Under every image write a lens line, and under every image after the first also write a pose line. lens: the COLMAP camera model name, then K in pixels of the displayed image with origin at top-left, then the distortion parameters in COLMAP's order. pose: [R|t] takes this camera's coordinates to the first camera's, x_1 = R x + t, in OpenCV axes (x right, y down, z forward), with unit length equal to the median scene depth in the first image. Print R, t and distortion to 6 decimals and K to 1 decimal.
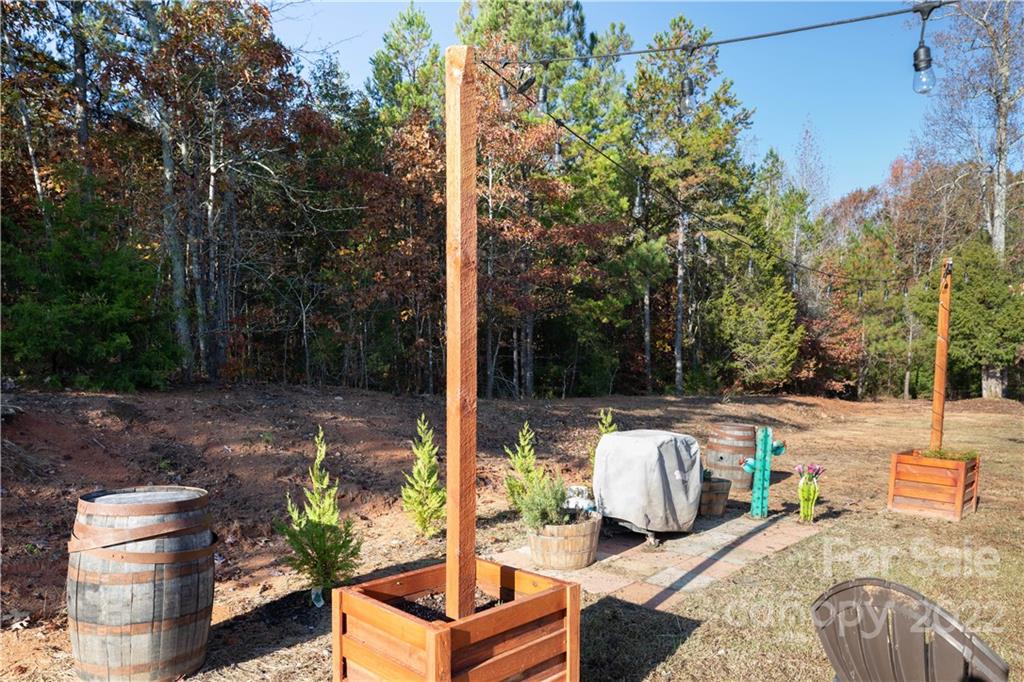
lens RADIAL K [[676.7, 0, 509.4], [0, 676.7, 384.0], [0, 0, 1]] dist [0.004849, 0.001022]
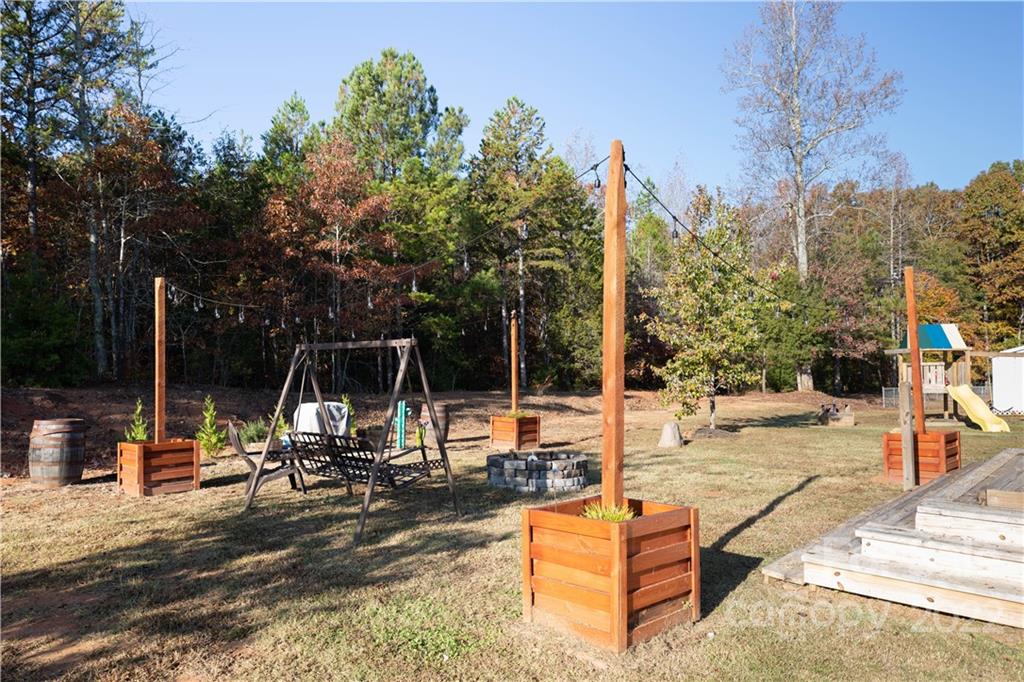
lens RADIAL K [[693.0, 0, 512.6], [0, 693.0, 337.3], [0, 0, 1]] dist [0.018297, -0.004671]
pose [[0.998319, -0.006838, 0.057556, 0.353240], [0.010752, 0.997629, -0.067978, 0.012453], [-0.056955, 0.068483, 0.996025, -0.604600]]
